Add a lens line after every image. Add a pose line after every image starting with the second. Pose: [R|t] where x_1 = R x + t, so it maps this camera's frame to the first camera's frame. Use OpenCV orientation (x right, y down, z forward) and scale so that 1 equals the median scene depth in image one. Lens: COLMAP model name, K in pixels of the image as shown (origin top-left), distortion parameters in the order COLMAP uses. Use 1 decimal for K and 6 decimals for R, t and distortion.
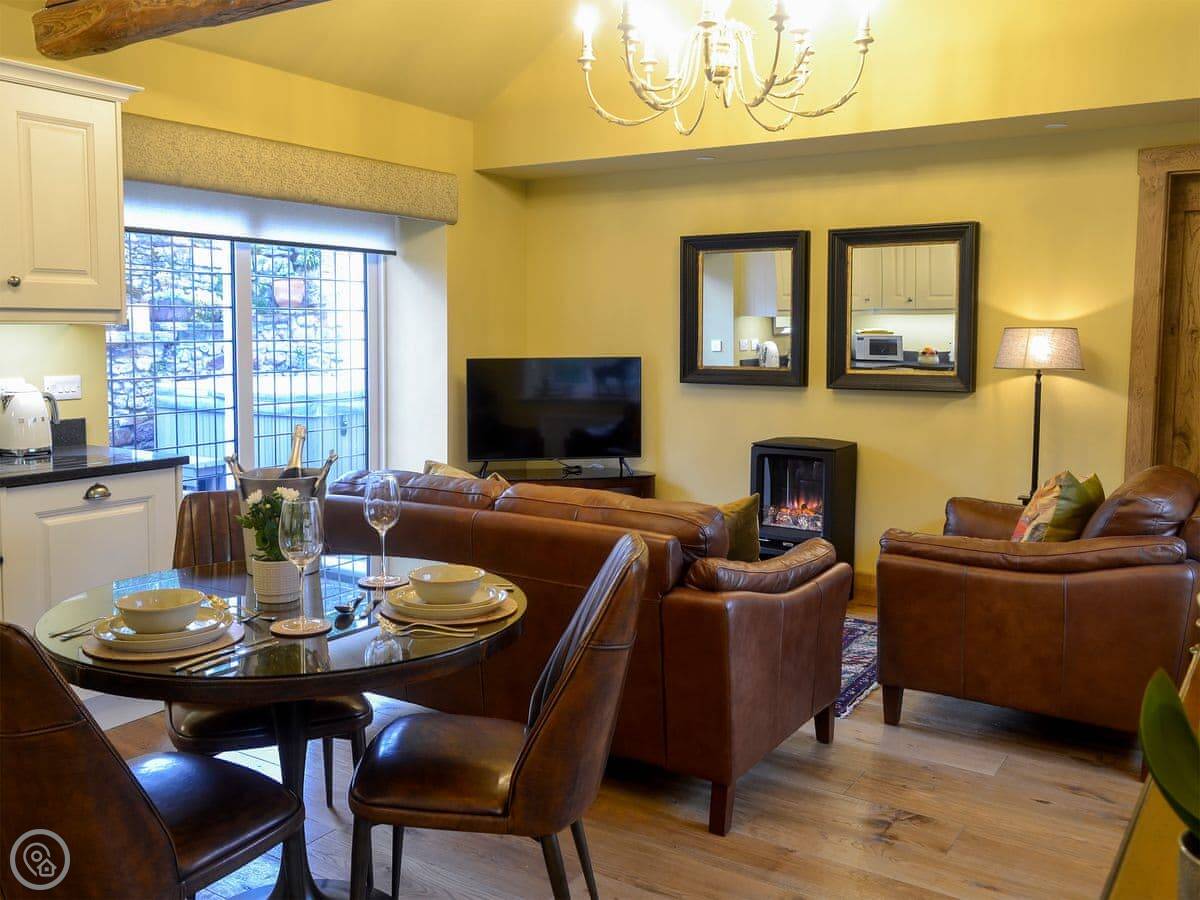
lens RADIAL K [[1042.1, 0, 577.5], [0, 1042.1, 423.4], [0, 0, 1]] dist [0.018097, 0.003594]
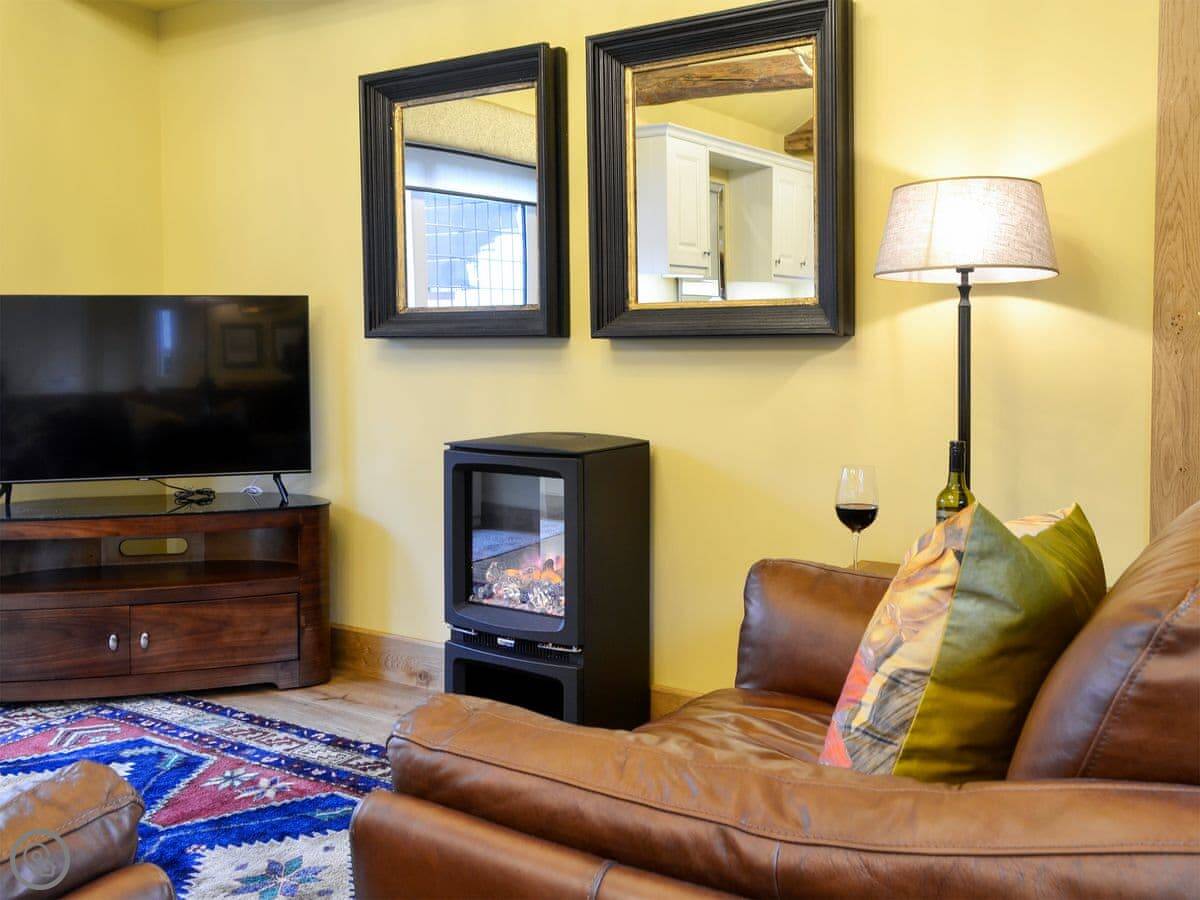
lens RADIAL K [[1067.7, 0, 632.7], [0, 1067.7, 385.9], [0, 0, 1]] dist [0.008122, 0.010689]
pose [[0.999180, -0.008024, 0.039686, 0.255165], [0.009920, 0.998807, -0.047808, 0.017830], [-0.039255, 0.048163, 0.998068, 0.496065]]
